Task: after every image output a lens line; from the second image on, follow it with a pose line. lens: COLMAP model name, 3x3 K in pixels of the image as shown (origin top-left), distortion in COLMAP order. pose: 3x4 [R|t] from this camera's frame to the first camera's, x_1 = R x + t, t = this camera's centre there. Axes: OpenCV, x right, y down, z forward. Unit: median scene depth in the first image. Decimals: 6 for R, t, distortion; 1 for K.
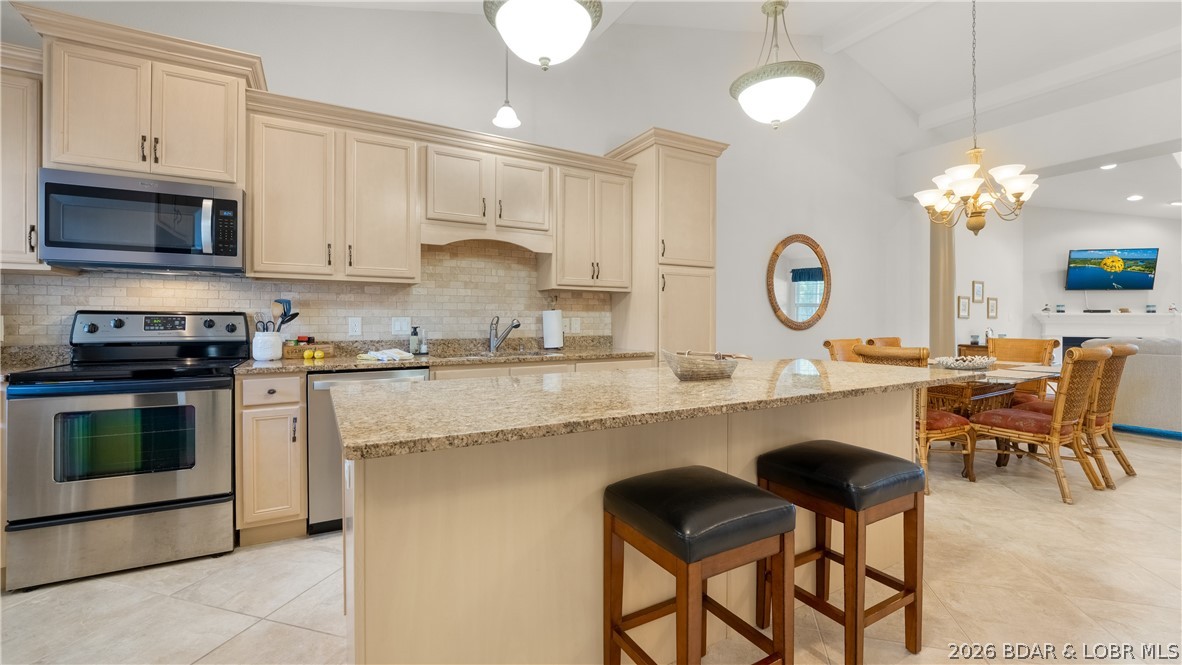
lens RADIAL K [[475.0, 0, 566.7], [0, 475.0, 318.0], [0, 0, 1]] dist [-0.008942, 0.000033]
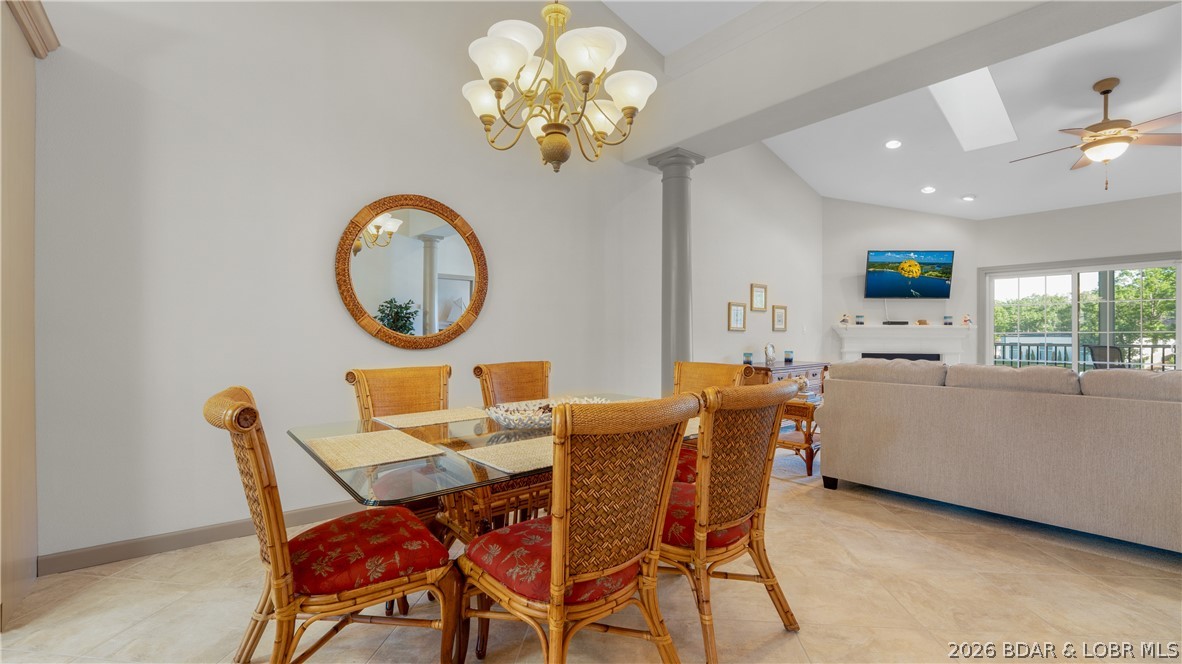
lens RADIAL K [[491.6, 0, 561.1], [0, 491.6, 324.5], [0, 0, 1]] dist [-0.028130, 0.000083]
pose [[0.986821, 0.003157, 0.161786, 0.386593], [-0.001048, 0.999913, -0.013119, 0.000514], [-0.161814, 0.012777, 0.986739, 0.225962]]
